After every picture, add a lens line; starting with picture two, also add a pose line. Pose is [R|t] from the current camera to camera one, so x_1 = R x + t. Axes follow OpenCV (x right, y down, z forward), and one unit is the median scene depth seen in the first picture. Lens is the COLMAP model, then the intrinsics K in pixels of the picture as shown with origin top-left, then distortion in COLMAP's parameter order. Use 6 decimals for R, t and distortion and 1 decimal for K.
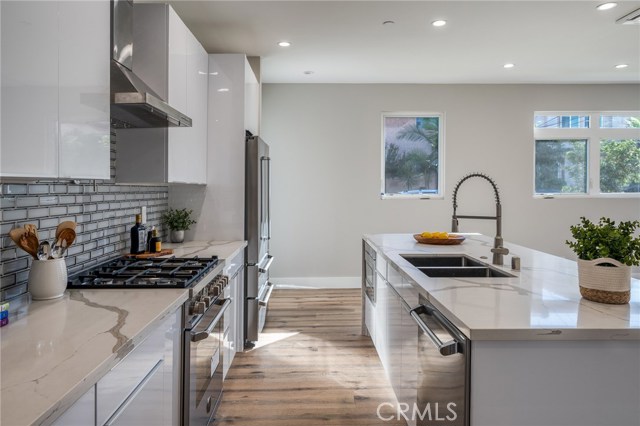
lens RADIAL K [[446.1, 0, 320.0], [0, 446.1, 213.0], [0, 0, 1]] dist [-0.001650, -0.000425]
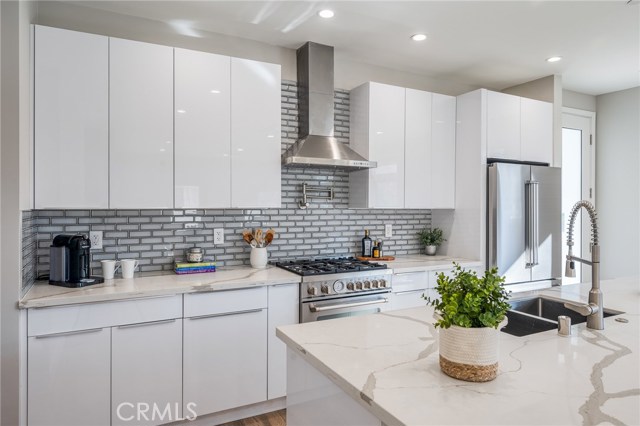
lens RADIAL K [[403.0, 0, 320.0], [0, 403.0, 213.0], [0, 0, 1]] dist [-0.001376, -0.000012]
pose [[0.435680, 0.021197, -0.899852, 0.698850], [-0.054706, 0.998498, -0.002966, -0.038878], [0.898438, 0.050520, 0.436185, 0.295788]]
